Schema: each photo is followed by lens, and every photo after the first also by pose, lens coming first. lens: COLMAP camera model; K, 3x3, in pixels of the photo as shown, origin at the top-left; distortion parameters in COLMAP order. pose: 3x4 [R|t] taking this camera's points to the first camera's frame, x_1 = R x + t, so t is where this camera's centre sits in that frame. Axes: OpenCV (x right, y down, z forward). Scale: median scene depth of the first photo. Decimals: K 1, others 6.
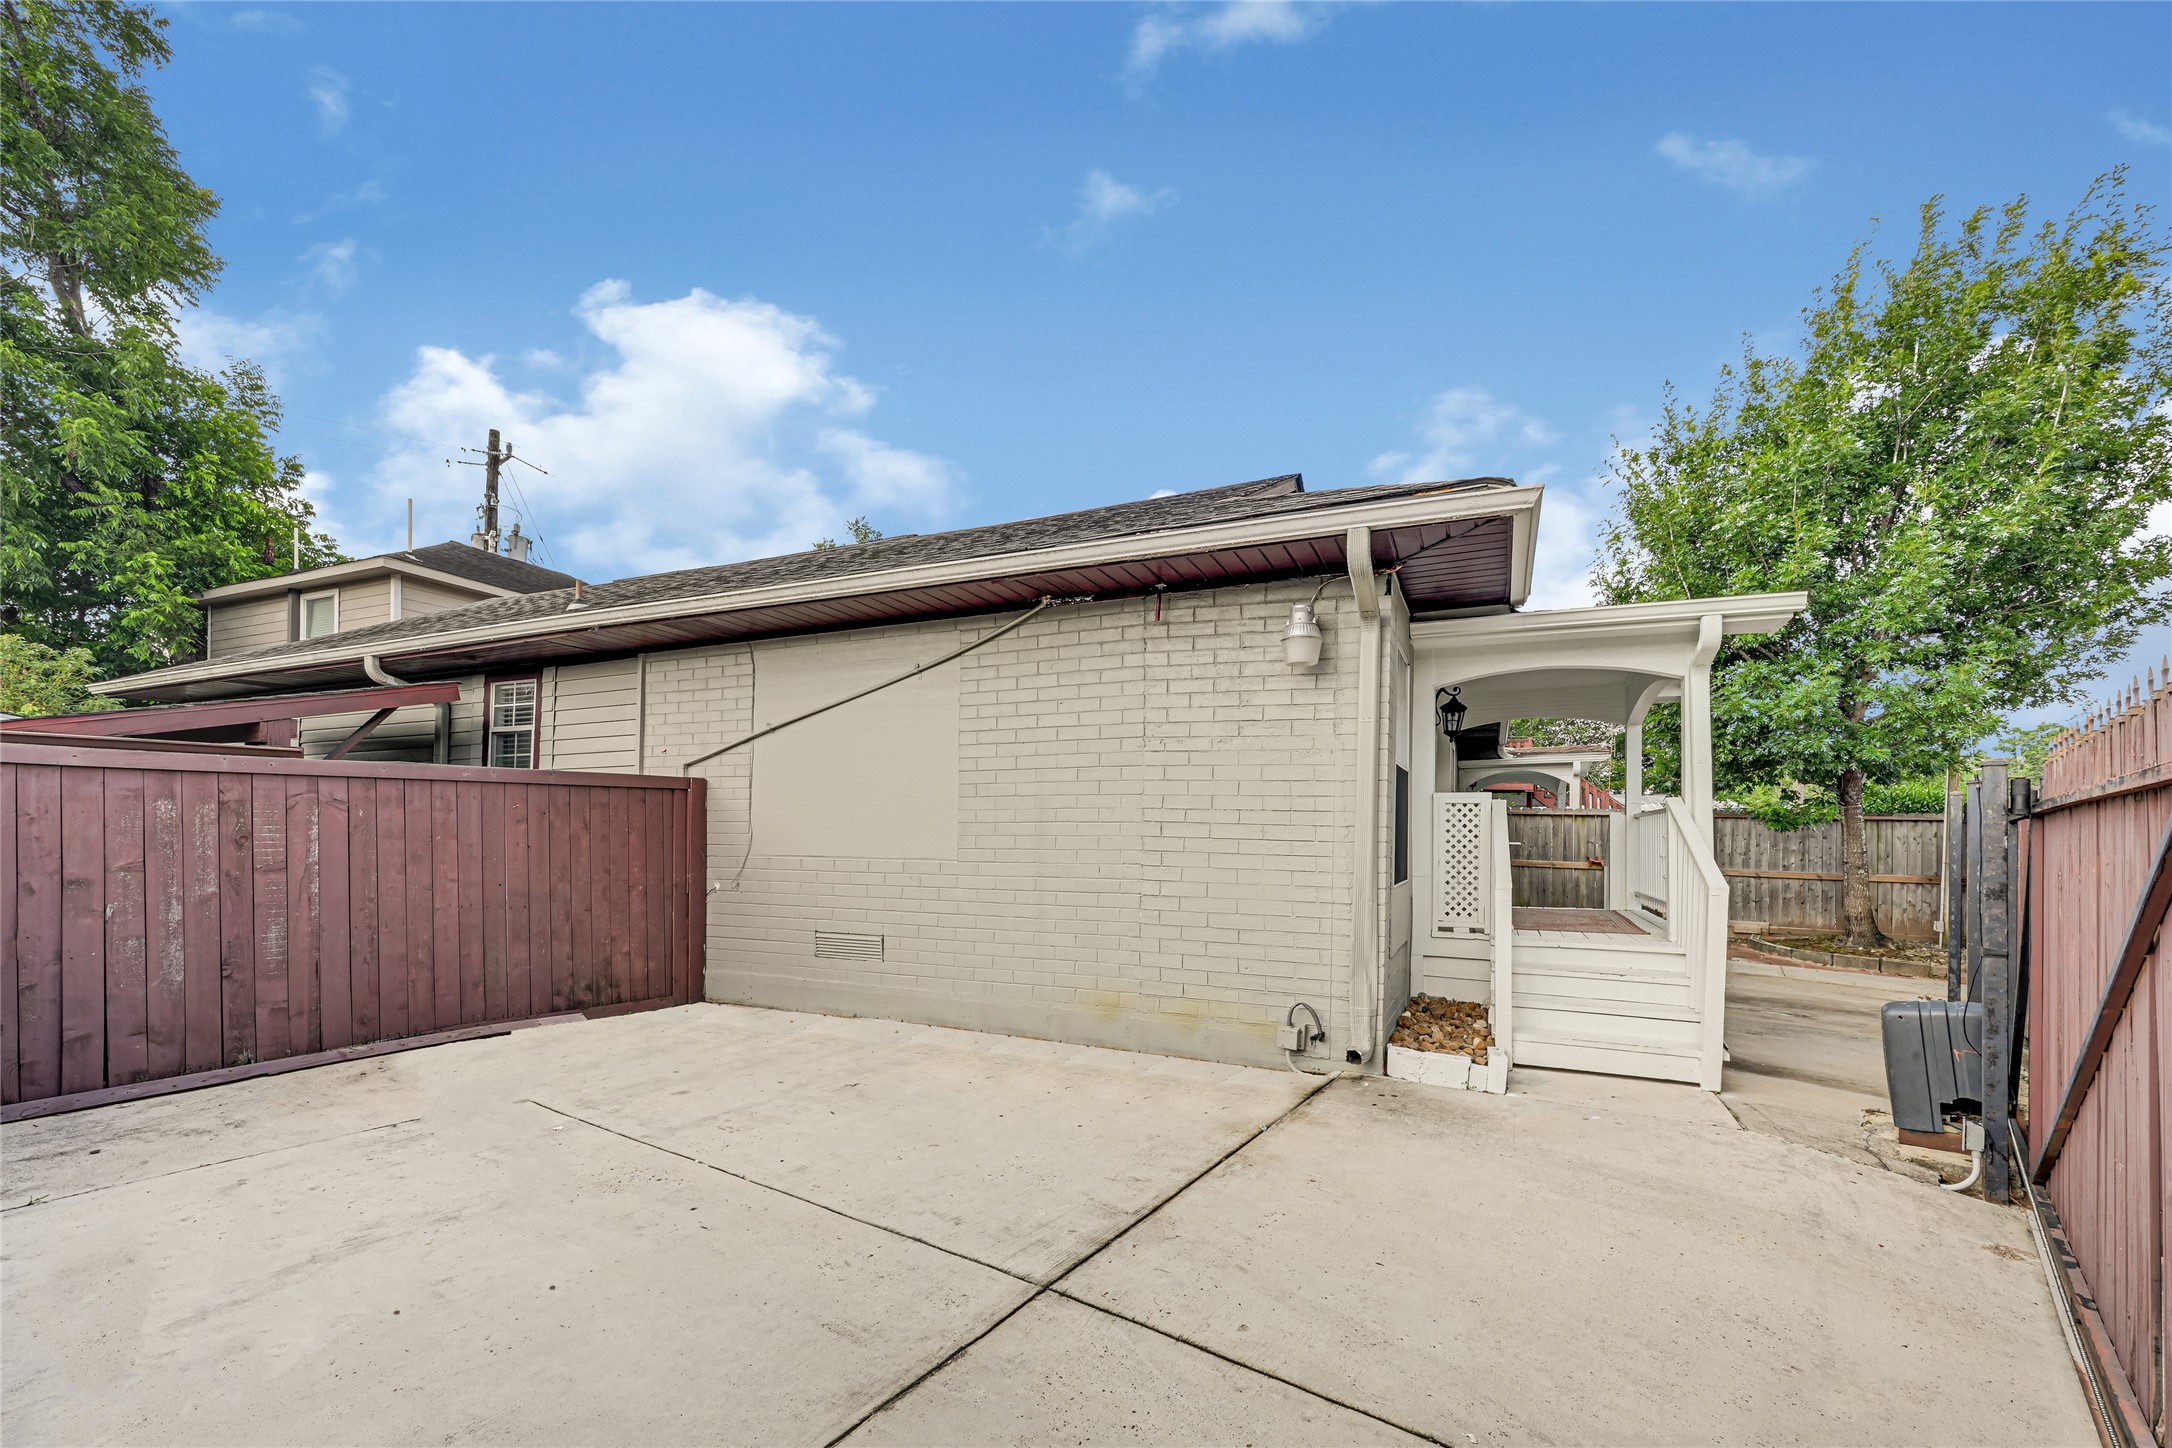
lens RADIAL K [[889.7, 0, 1099.7], [0, 889.7, 838.9], [0, 0, 1]] dist [0.000930, 0.001175]
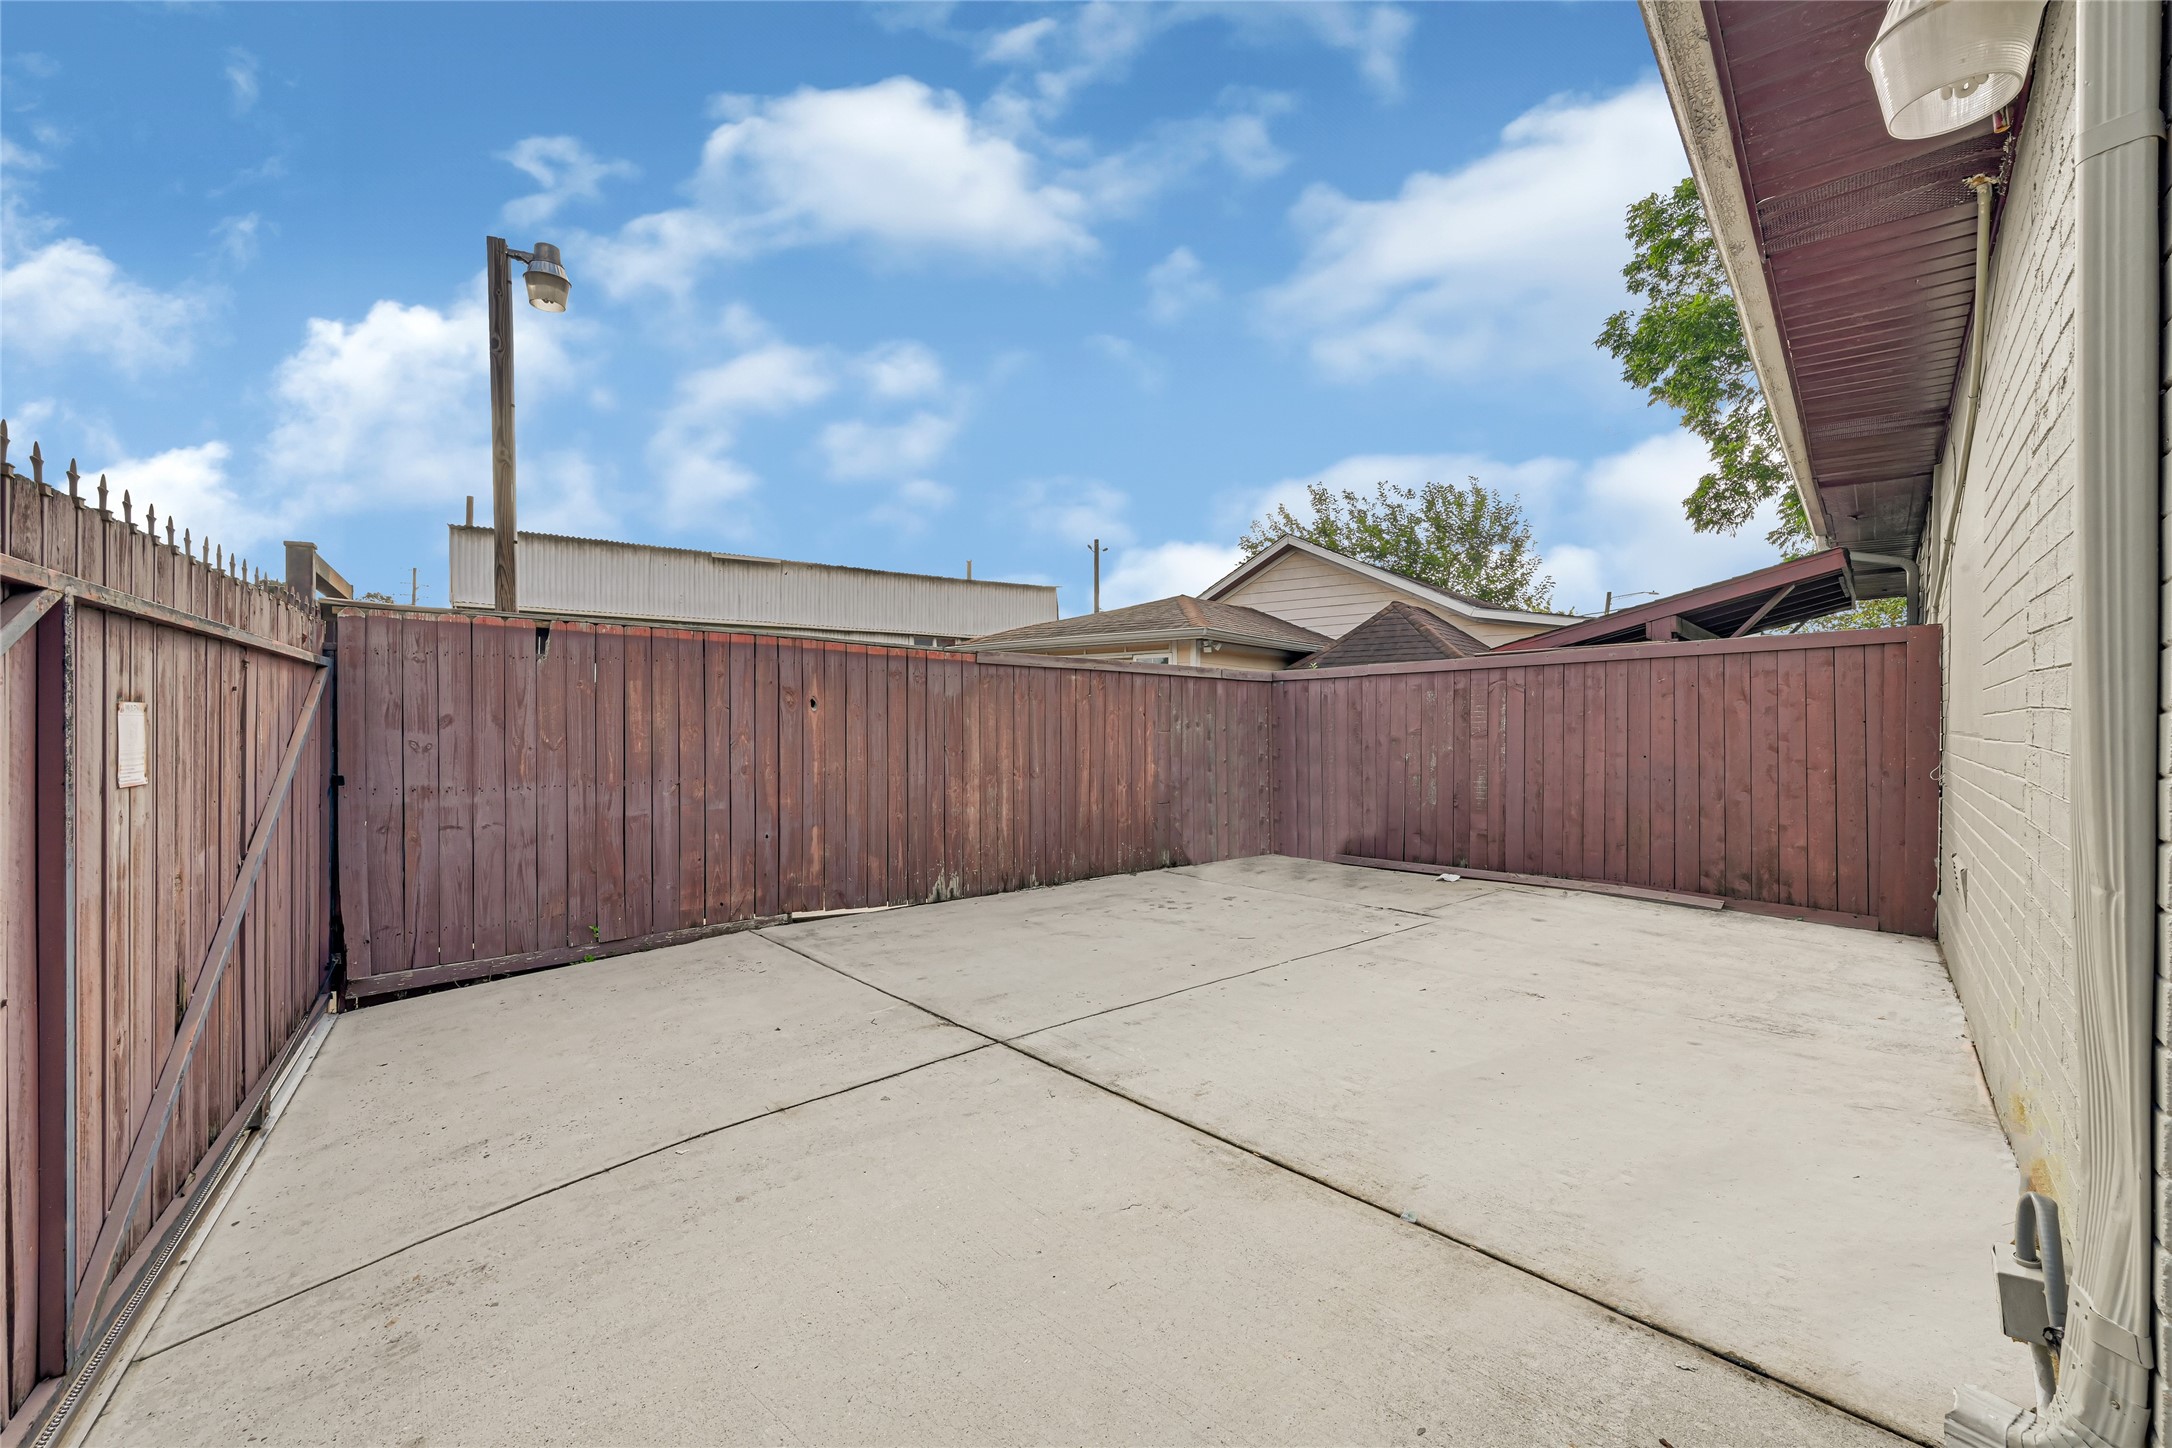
lens RADIAL K [[889.7, 0, 1083.5], [0, 889.7, 728.1], [0, 0, 1]] dist [0.000930, 0.001175]
pose [[-0.269863, -0.003863, -0.962891, 0.550569], [-0.002741, 0.999991, -0.003244, 0.025356], [0.962895, 0.001764, -0.269871, 0.700359]]
